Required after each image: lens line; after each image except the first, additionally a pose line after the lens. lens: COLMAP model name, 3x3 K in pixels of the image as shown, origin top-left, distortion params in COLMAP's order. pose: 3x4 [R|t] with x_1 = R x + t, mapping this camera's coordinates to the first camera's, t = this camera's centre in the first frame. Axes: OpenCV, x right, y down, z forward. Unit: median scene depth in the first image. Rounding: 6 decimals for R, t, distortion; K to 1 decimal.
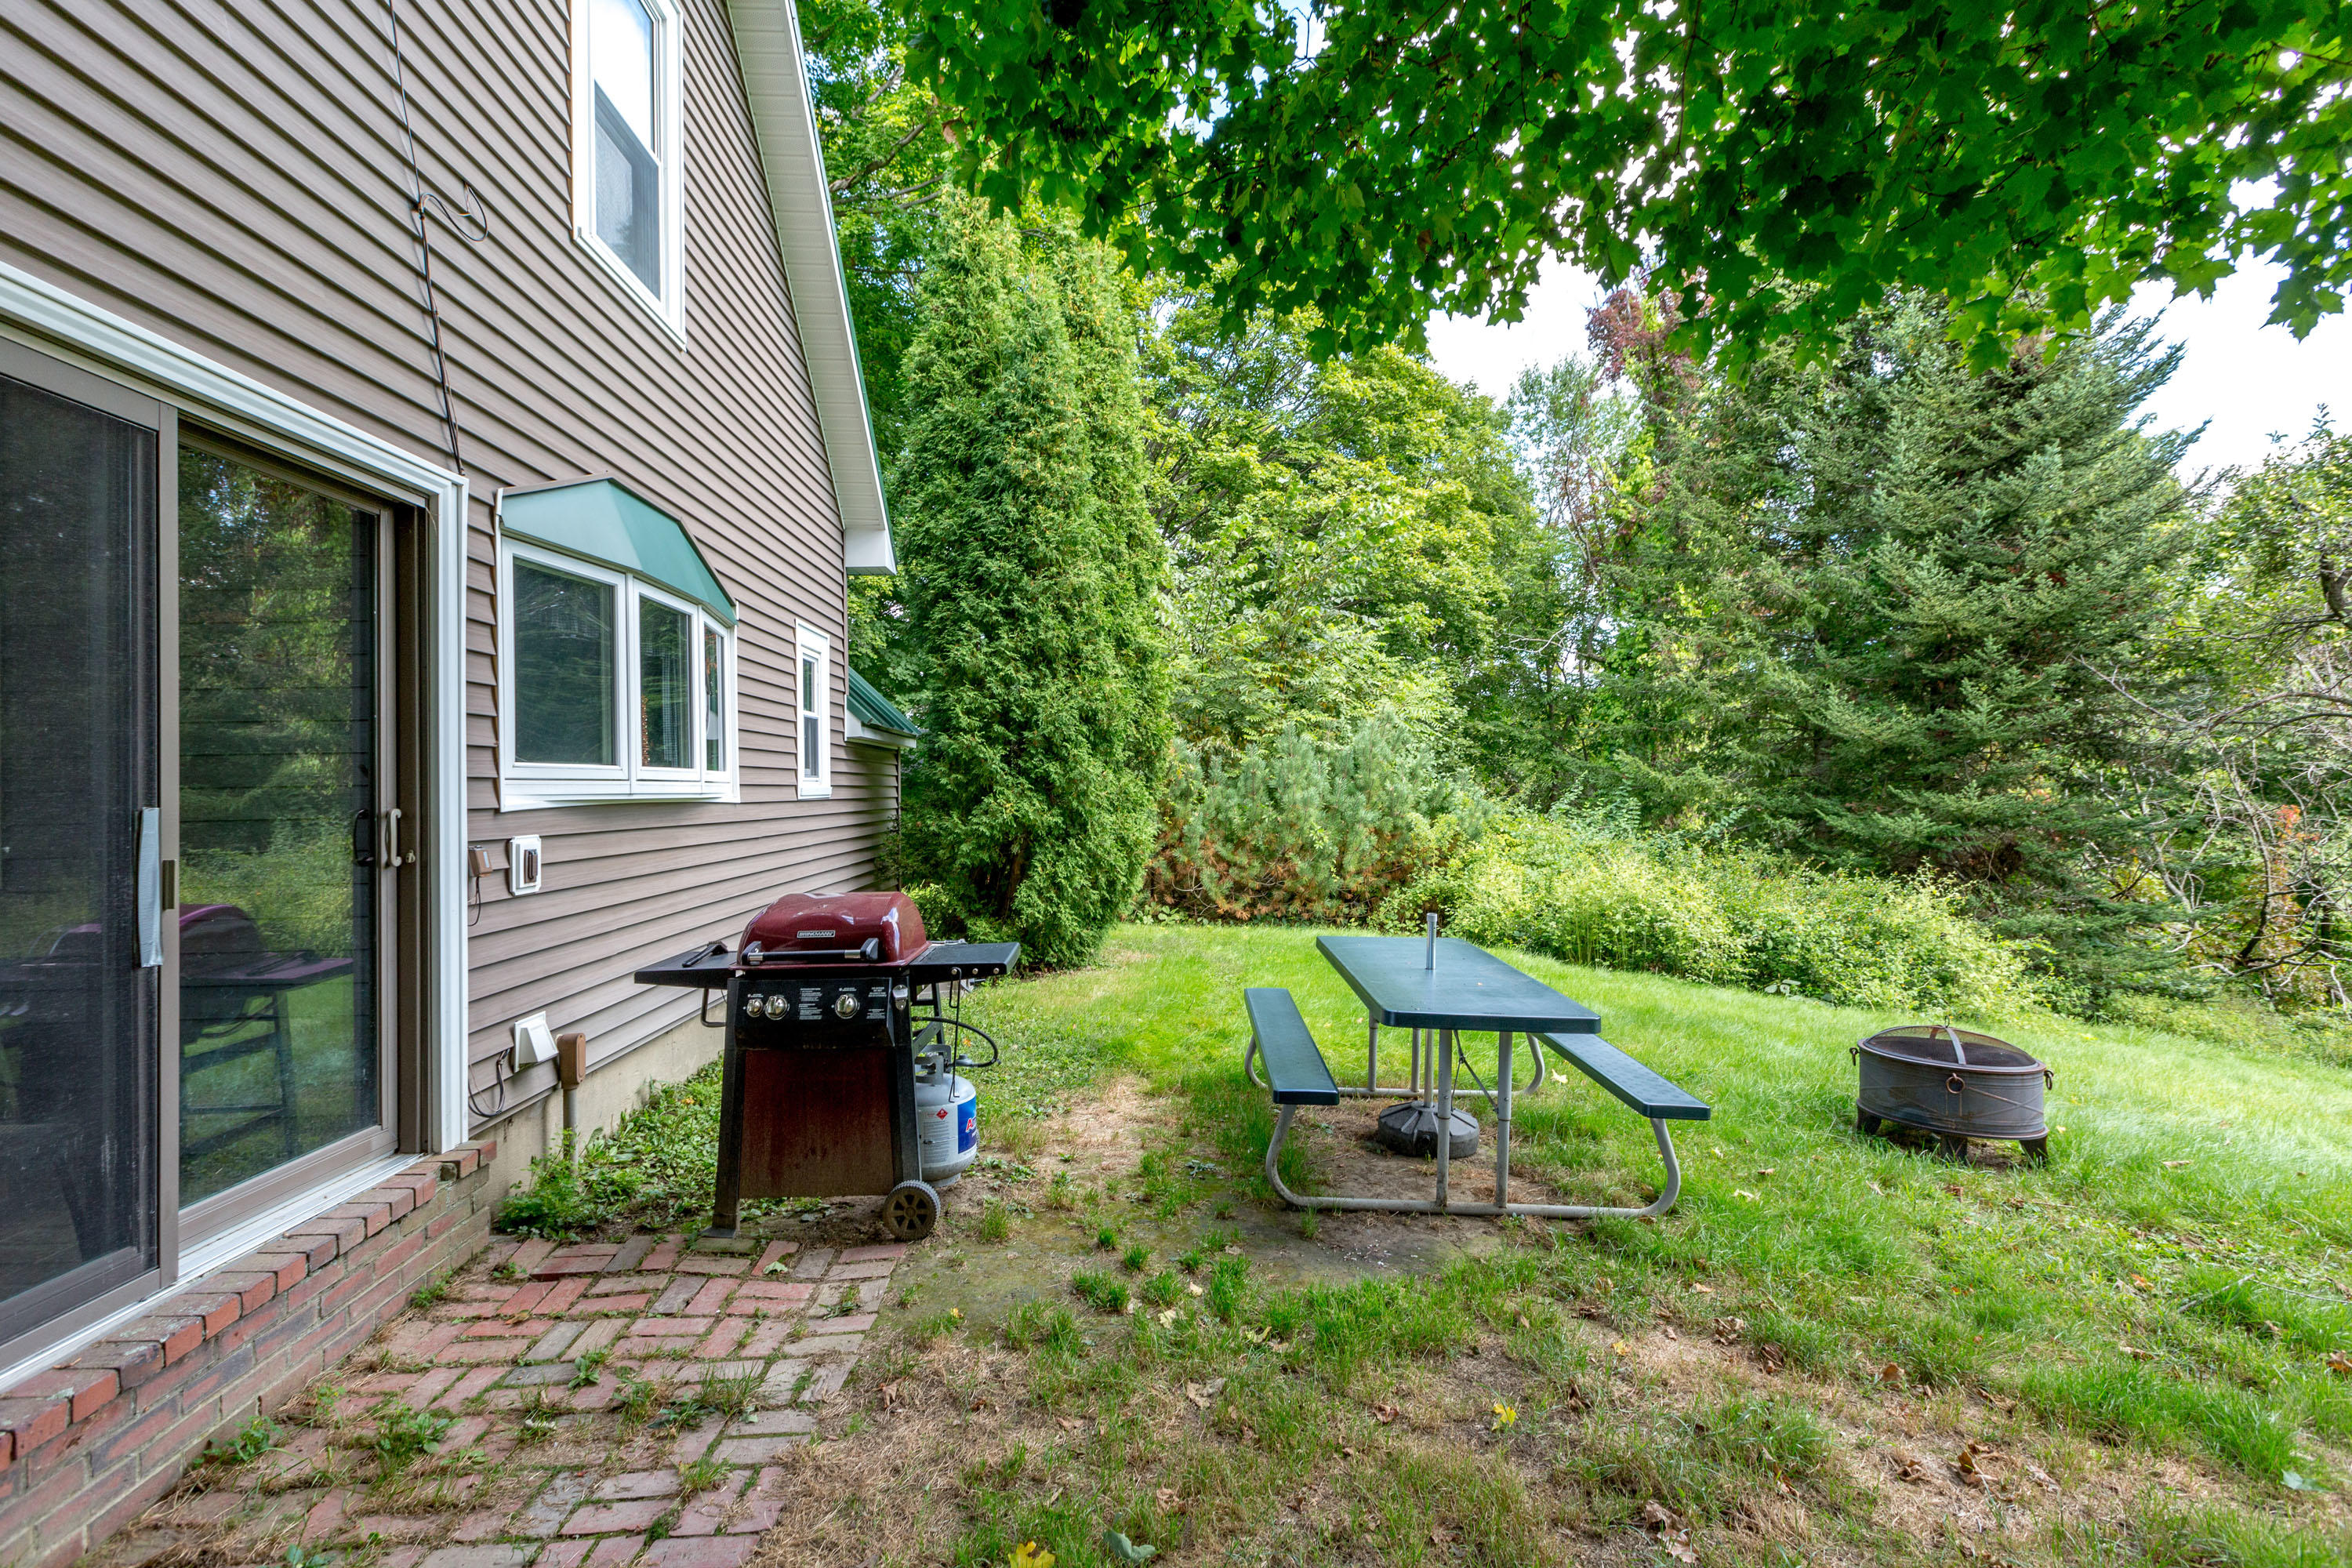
lens RADIAL K [[1072.9, 0, 1178.6], [0, 1072.9, 775.7], [0, 0, 1]] dist [-0.003403, -0.000234]
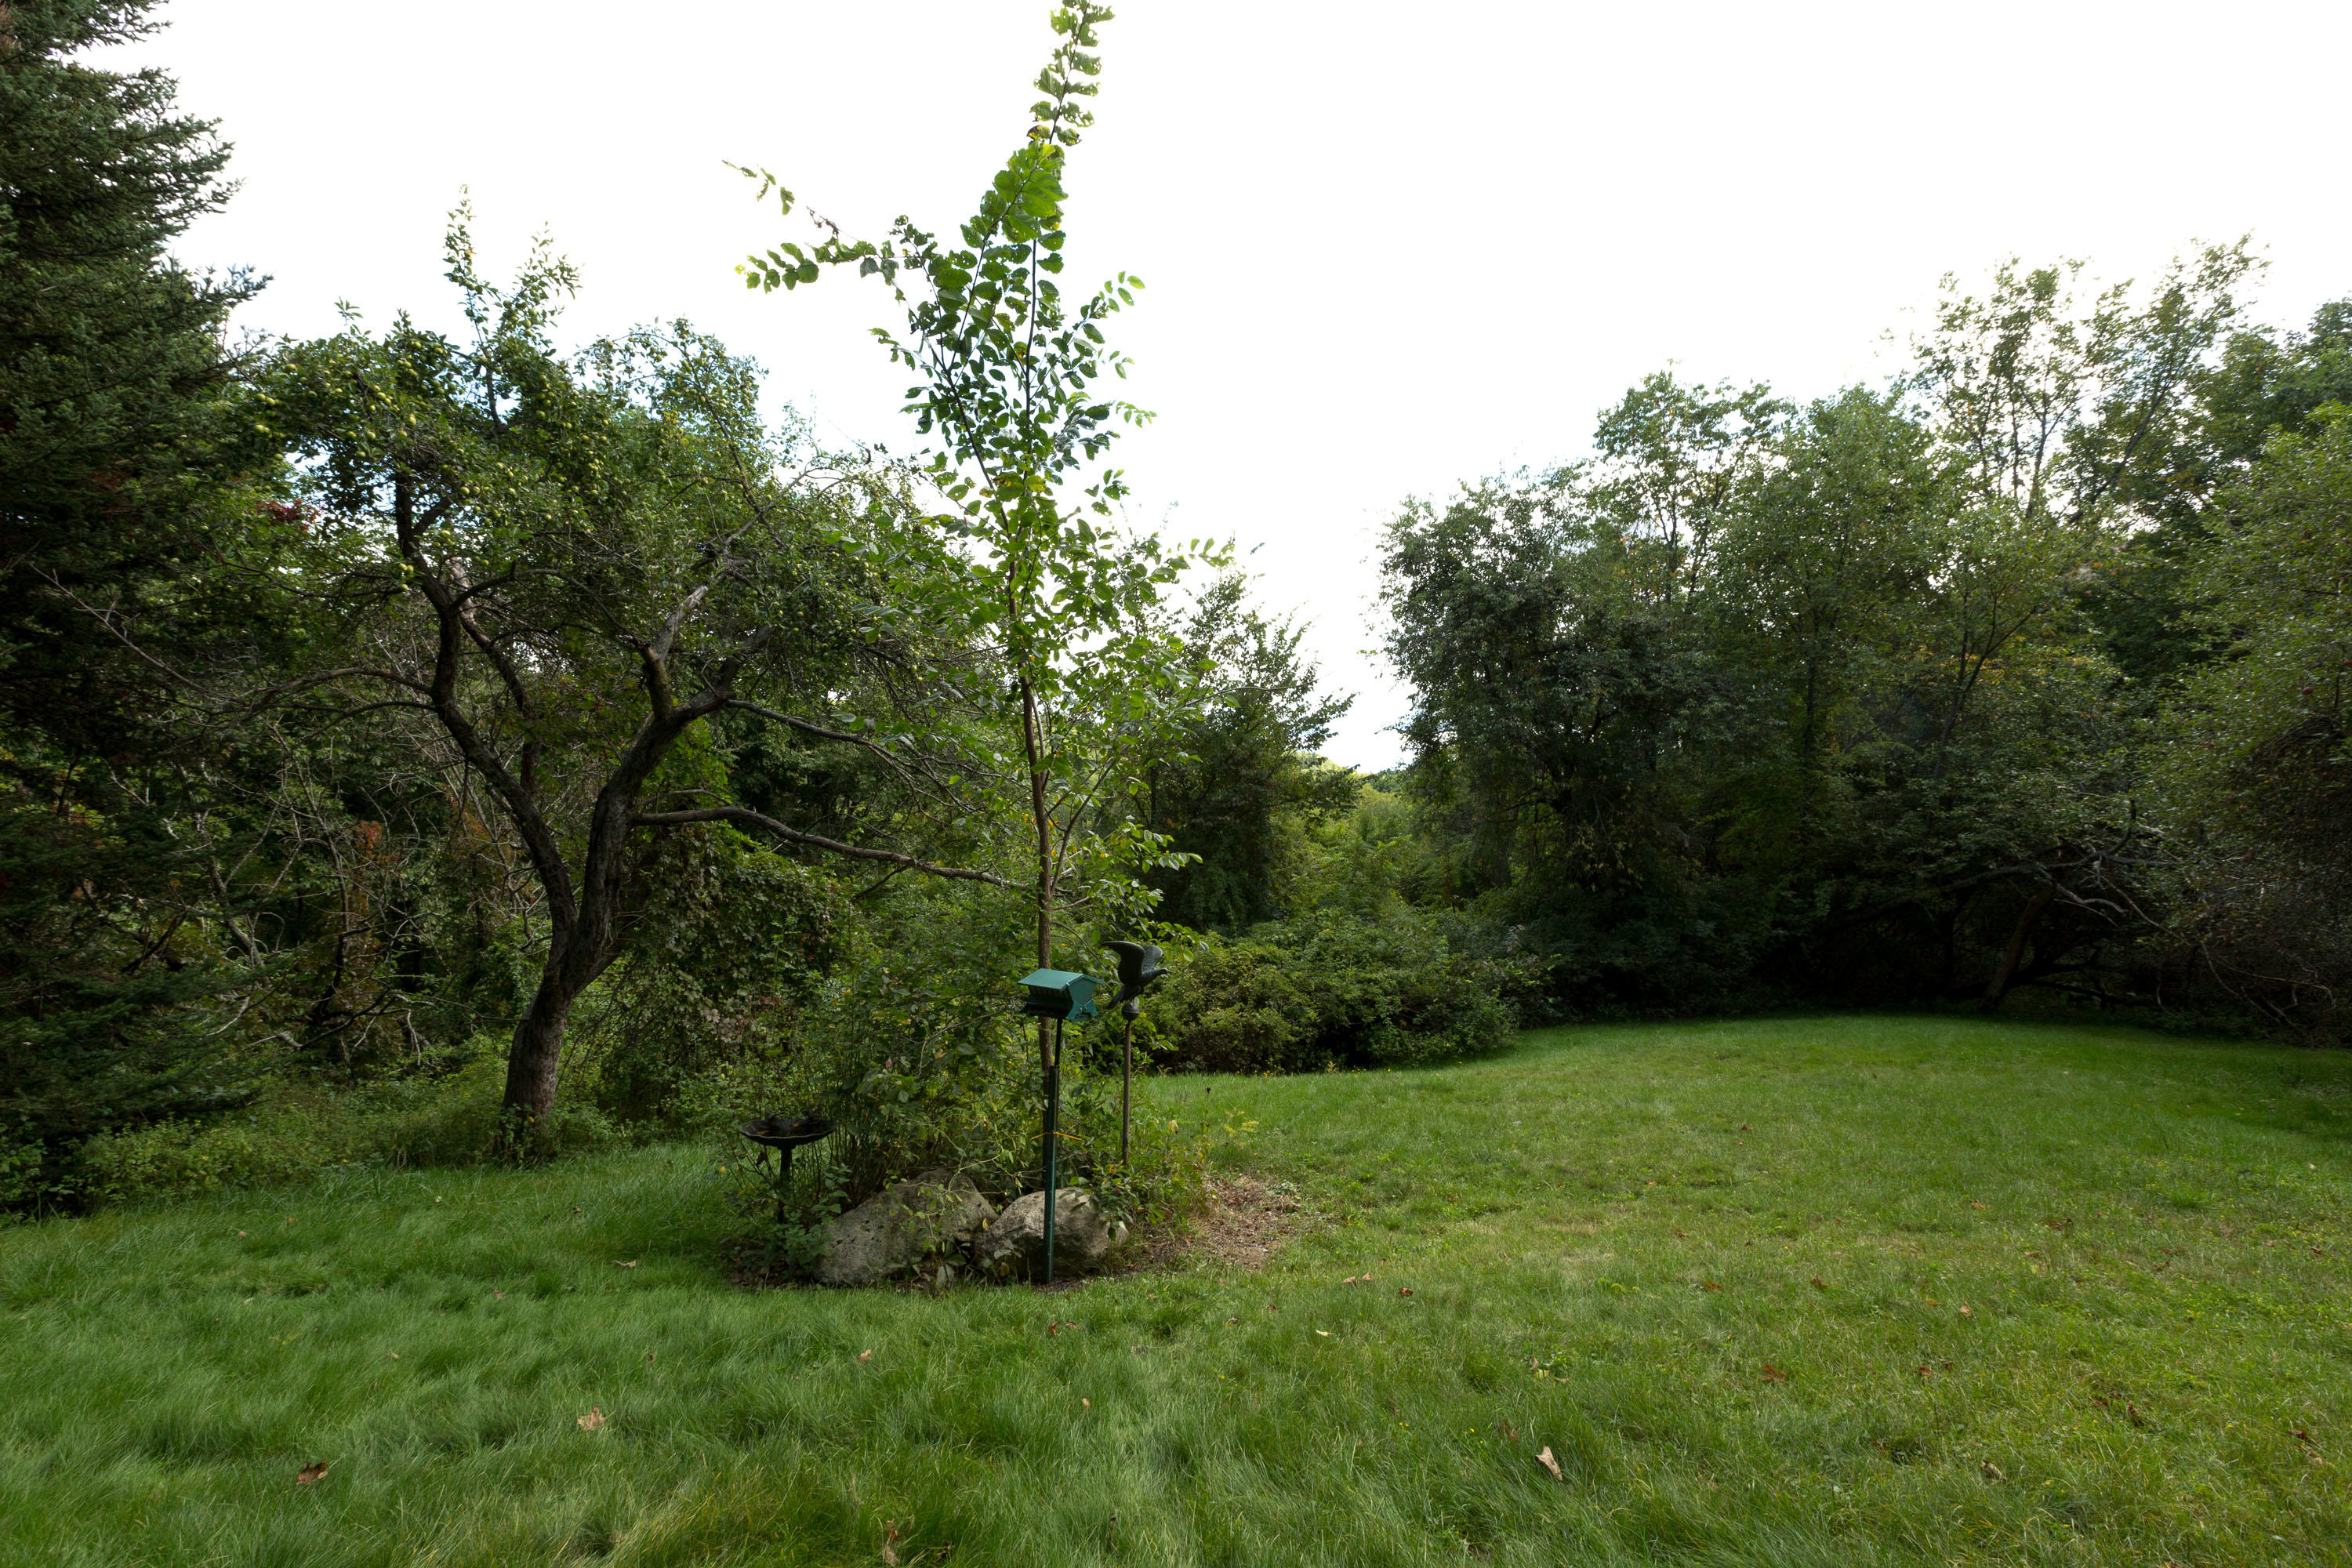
lens RADIAL K [[1072.9, 0, 1172.4], [0, 1072.9, 777.1], [0, 0, 1]] dist [-0.003403, -0.000234]
pose [[0.154555, 0.016608, 0.987845, 0.354548], [-0.006413, 0.999854, -0.015807, 0.004811], [-0.987963, -0.003892, 0.154639, 0.293462]]
